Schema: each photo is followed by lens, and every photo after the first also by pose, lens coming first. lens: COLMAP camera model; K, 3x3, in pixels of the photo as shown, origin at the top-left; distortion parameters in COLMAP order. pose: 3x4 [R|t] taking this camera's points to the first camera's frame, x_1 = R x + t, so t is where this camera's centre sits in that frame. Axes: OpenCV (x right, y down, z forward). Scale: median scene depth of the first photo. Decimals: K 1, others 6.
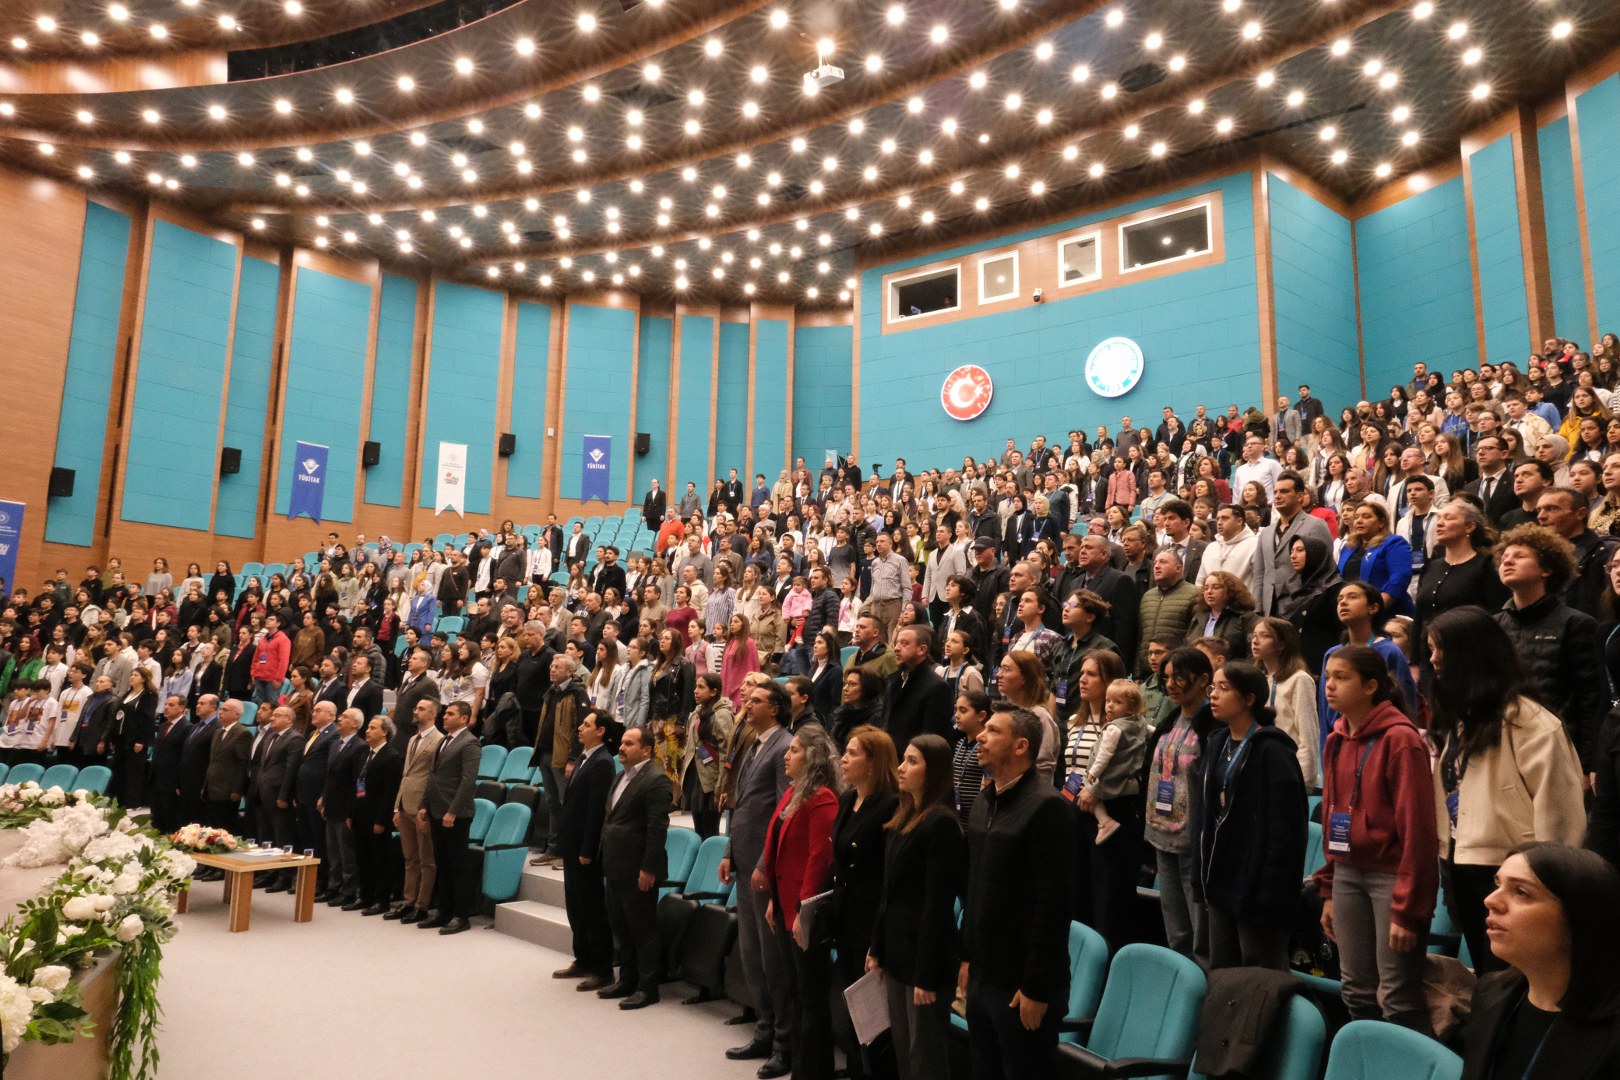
lens RADIAL K [[1106.0, 0, 810.1], [0, 1106.0, 538.3], [0, 0, 1]] dist [0.011544, 0.002401]
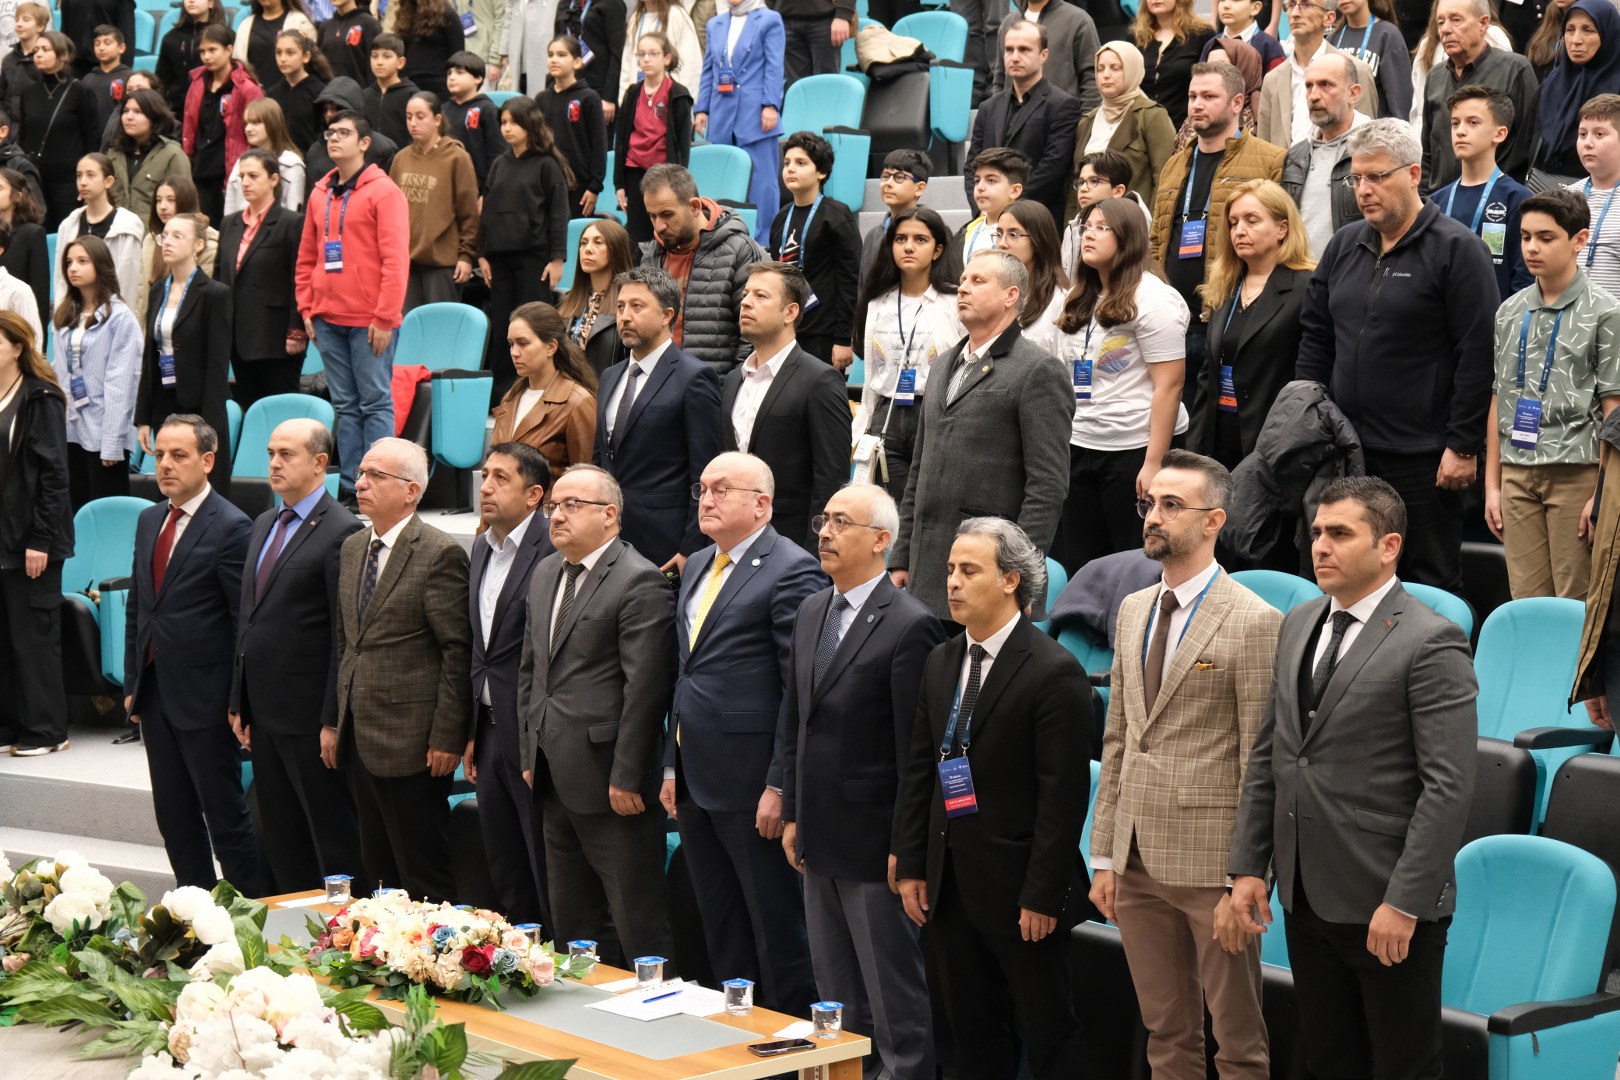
lens RADIAL K [[3202.8, 0, 809.8], [0, 3202.8, 539.1], [0, 0, 1]] dist [-0.017500, 0.000000]
pose [[0.975923, -0.017227, -0.217436, -0.184464], [0.068836, 0.970256, 0.232088, -0.014894], [0.206970, -0.241468, 0.948081, 0.172456]]
